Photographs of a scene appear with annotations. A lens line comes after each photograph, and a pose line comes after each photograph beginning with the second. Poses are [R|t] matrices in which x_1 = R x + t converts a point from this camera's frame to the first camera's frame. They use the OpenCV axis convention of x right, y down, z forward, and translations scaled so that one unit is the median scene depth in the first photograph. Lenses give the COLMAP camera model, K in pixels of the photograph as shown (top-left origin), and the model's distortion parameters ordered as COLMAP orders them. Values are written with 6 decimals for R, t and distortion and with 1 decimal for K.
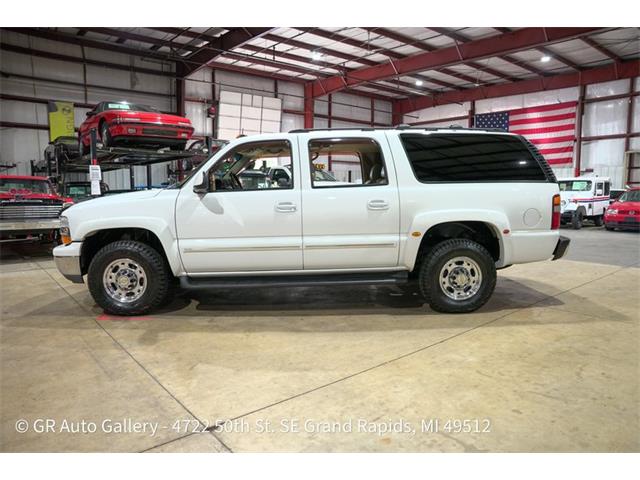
lens RADIAL K [[438.8, 0, 321.5], [0, 438.8, 238.0], [0, 0, 1]] dist [-0.145742, 0.115862]
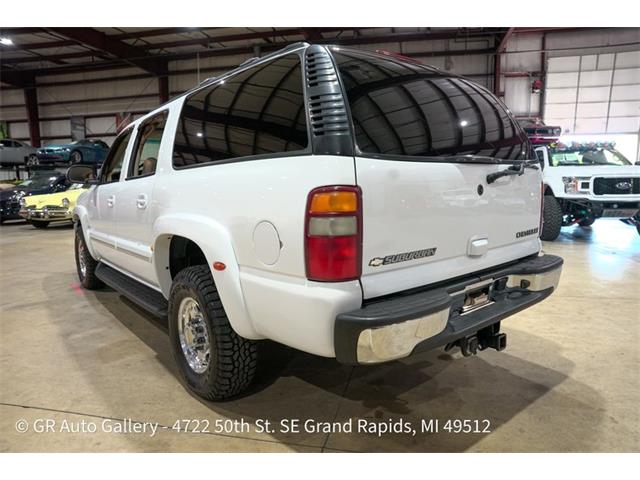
lens RADIAL K [[438.8, 0, 321.5], [0, 438.8, 238.0], [0, 0, 1]] dist [-0.145742, 0.115862]
pose [[0.601243, 0.096224, -0.793251, 0.249596], [-0.072512, 0.995197, 0.065760, -0.024430], [0.795769, 0.017983, 0.605333, 0.226992]]
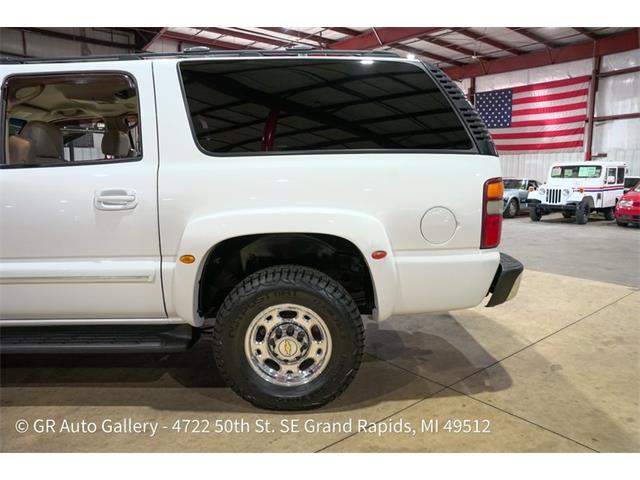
lens RADIAL K [[438.8, 0, 321.5], [0, 438.8, 238.0], [0, 0, 1]] dist [-0.145742, 0.115862]
pose [[0.999564, 0.008269, -0.028348, 0.108075], [-0.007415, 0.999520, 0.030088, -0.013645], [0.028584, -0.029864, 0.999145, 0.144077]]
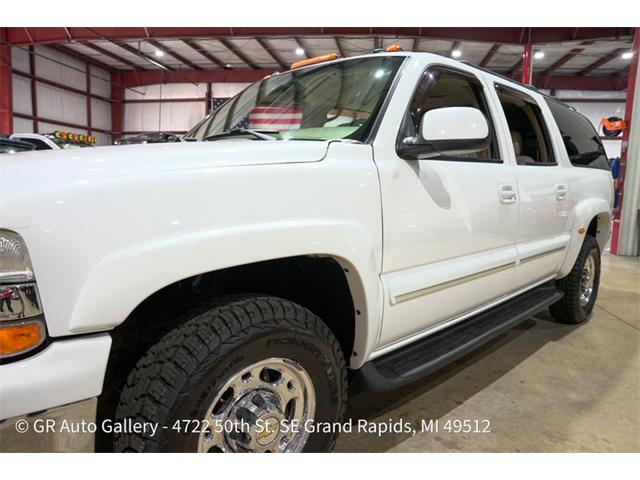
lens RADIAL K [[438.8, 0, 321.5], [0, 438.8, 238.0], [0, 0, 1]] dist [-0.145742, 0.115862]
pose [[0.751218, -0.058475, 0.657459, -0.175142], [0.041319, 0.998281, 0.041576, -0.013421], [-0.658759, -0.004067, 0.752343, 0.207599]]
